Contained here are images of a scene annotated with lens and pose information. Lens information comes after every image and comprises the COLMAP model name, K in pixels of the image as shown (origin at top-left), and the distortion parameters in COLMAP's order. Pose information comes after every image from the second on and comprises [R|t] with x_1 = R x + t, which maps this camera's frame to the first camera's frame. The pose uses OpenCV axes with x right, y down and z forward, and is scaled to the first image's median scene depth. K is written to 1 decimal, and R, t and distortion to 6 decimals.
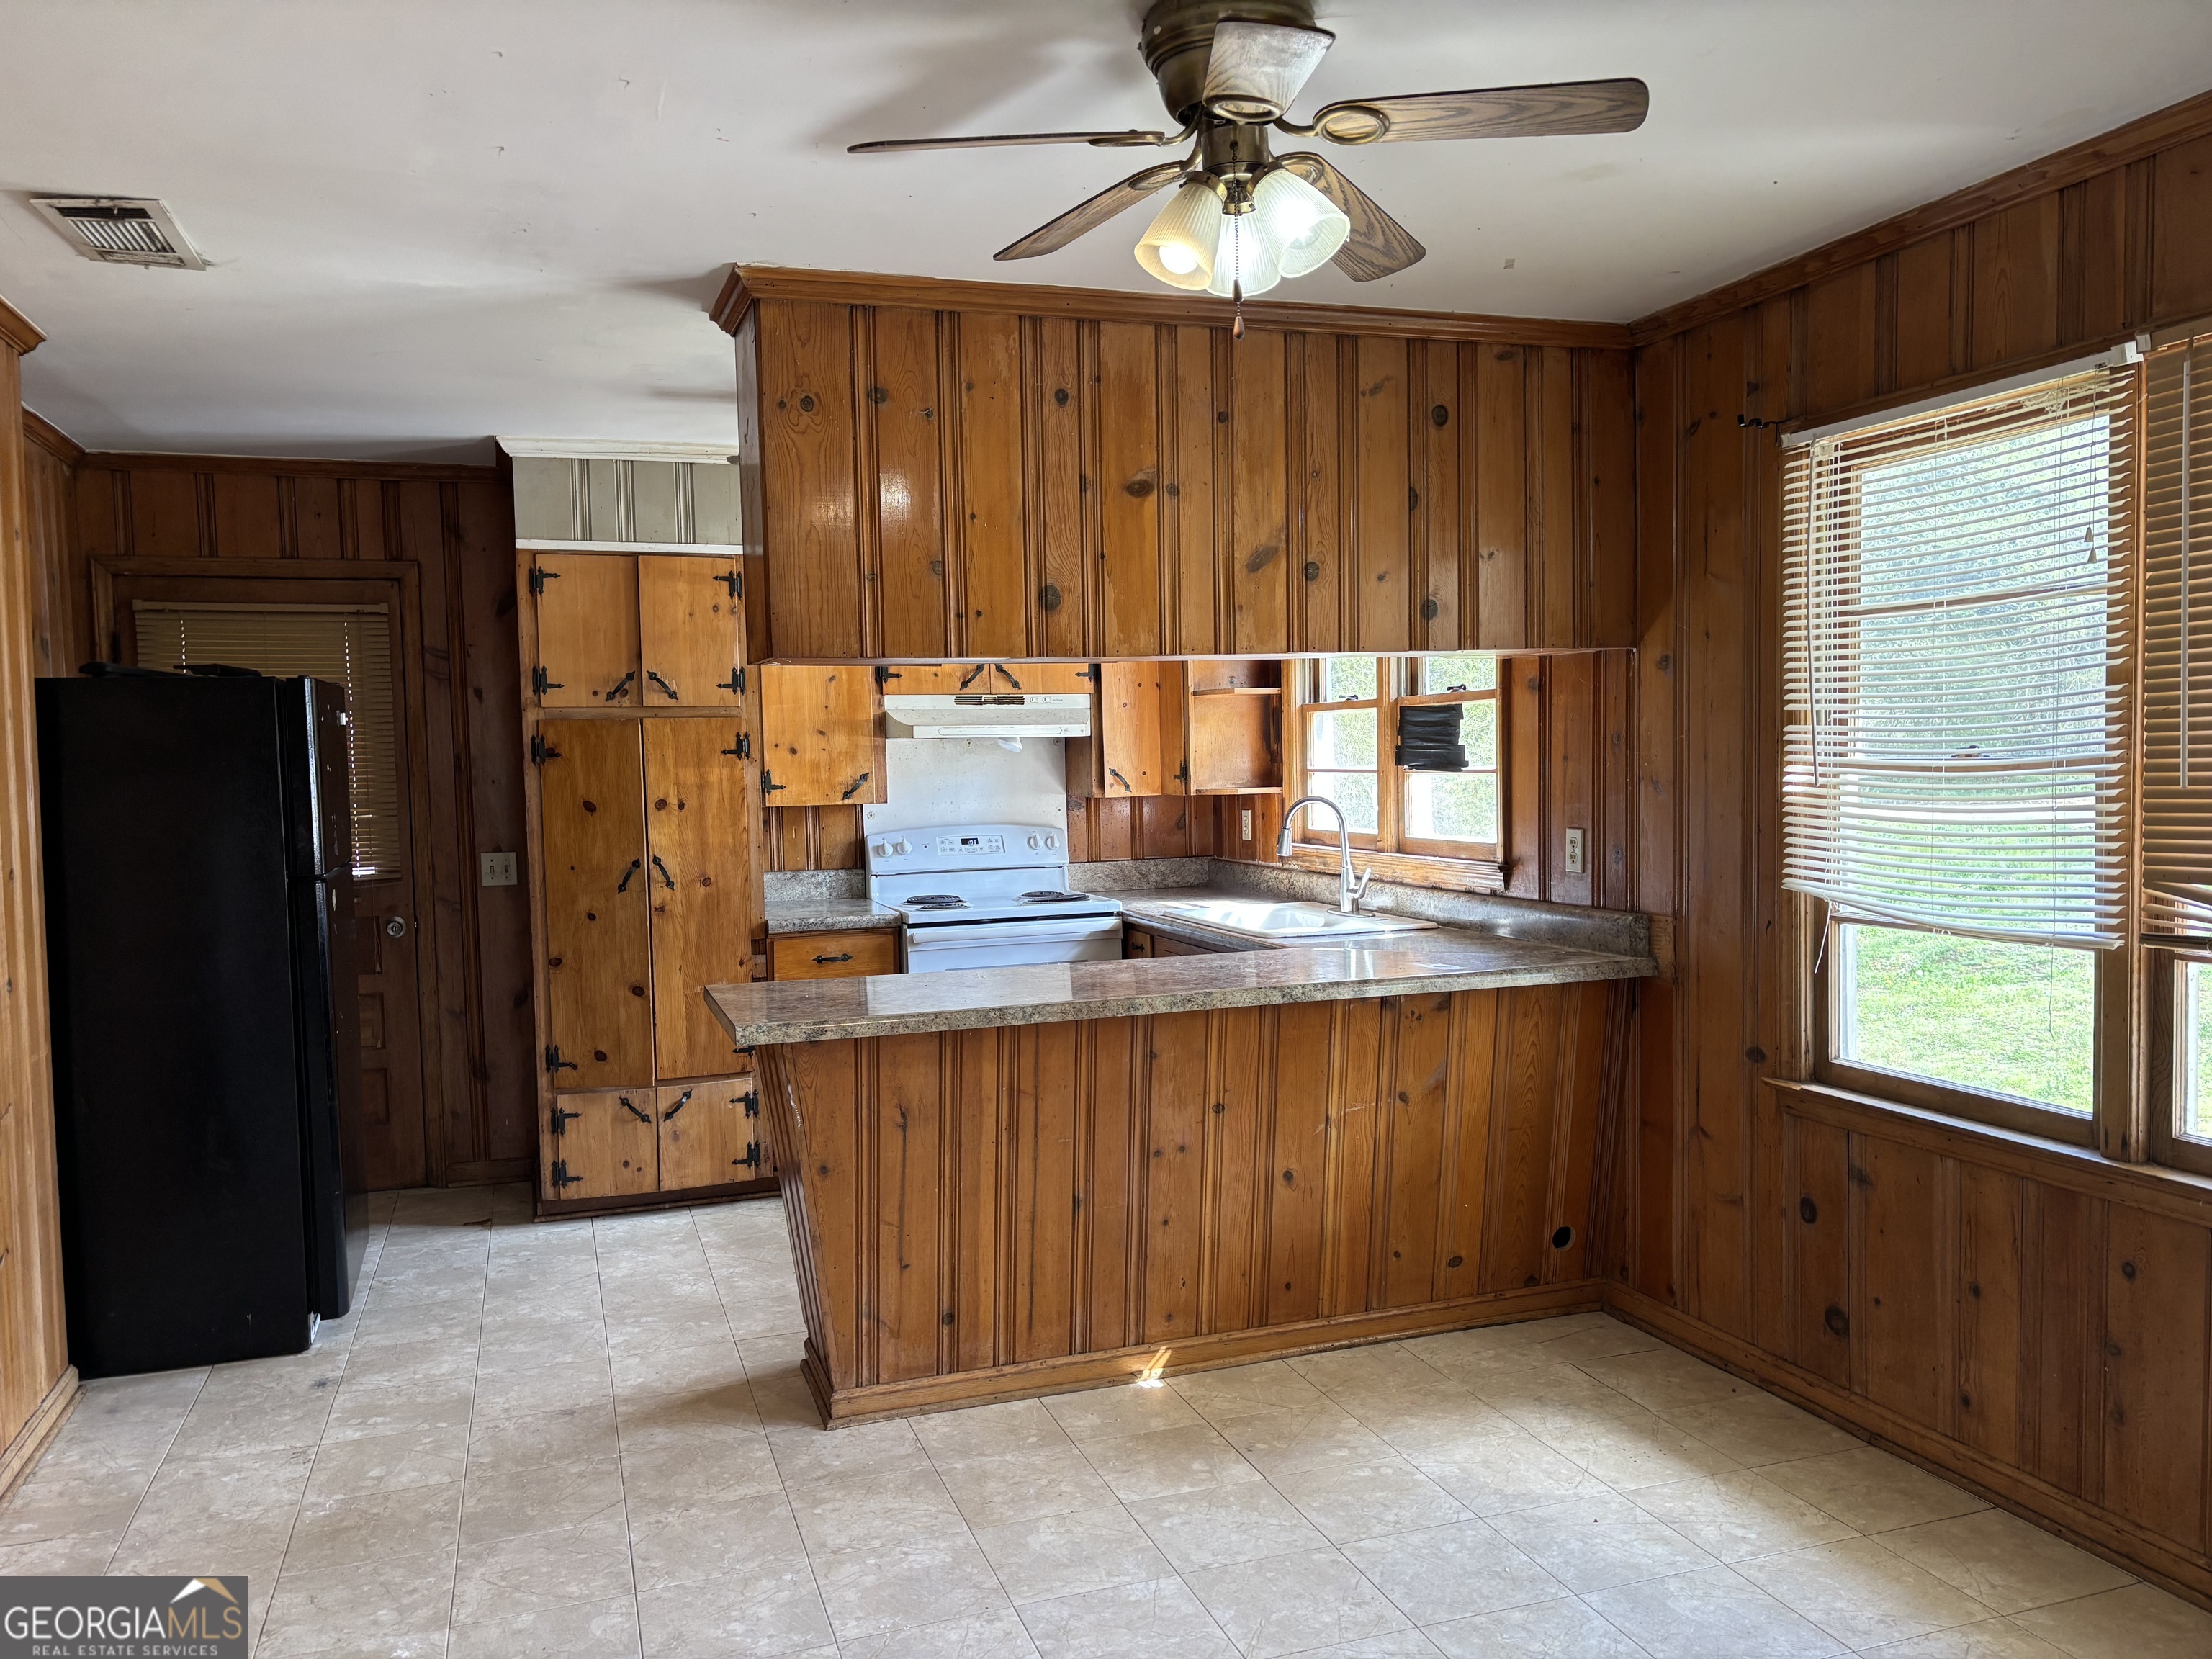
lens RADIAL K [[1676.2, 0, 1110.5], [0, 1676.2, 840.9], [0, 0, 1]] dist [0.017813, 0.012379]
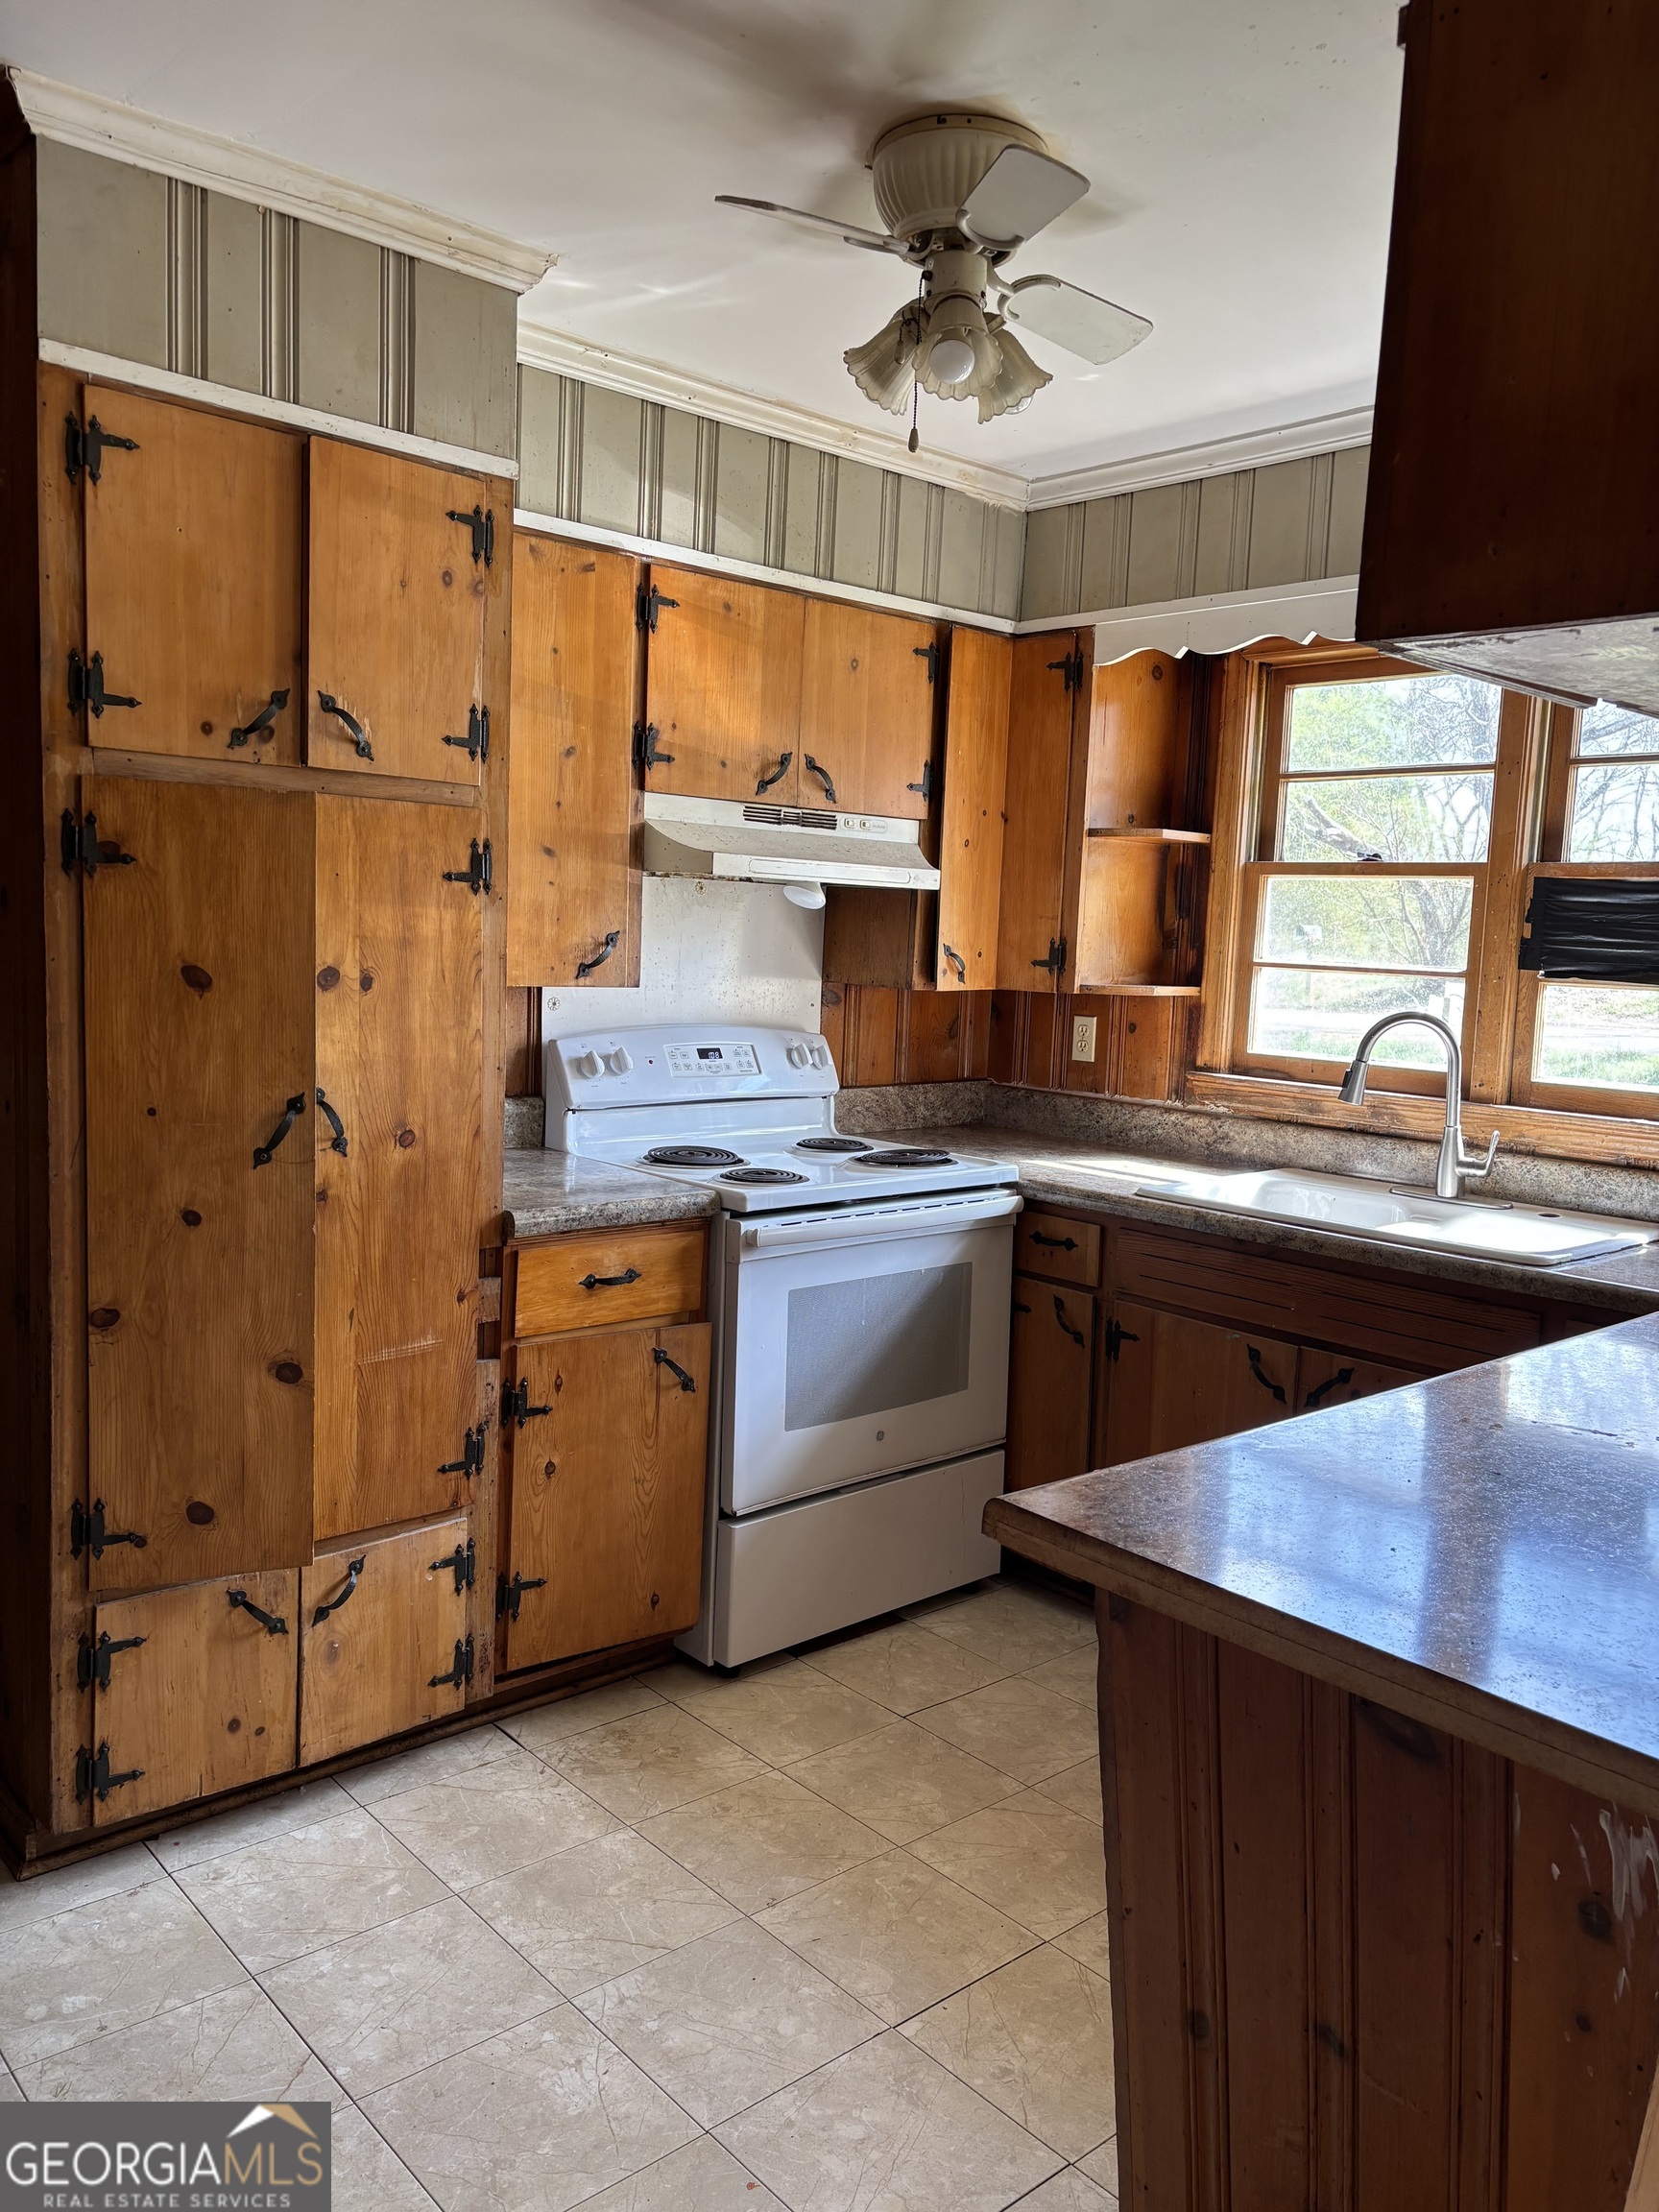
lens RADIAL K [[1676.2, 0, 818.8], [0, 1676.2, 1101.7], [0, 0, 1]] dist [0.017813, 0.012379]
pose [[0.924014, 0.017341, 0.381965, -0.320422], [-0.039064, 0.998025, 0.049189, -0.015541], [-0.380358, -0.060372, 0.922867, 0.502736]]
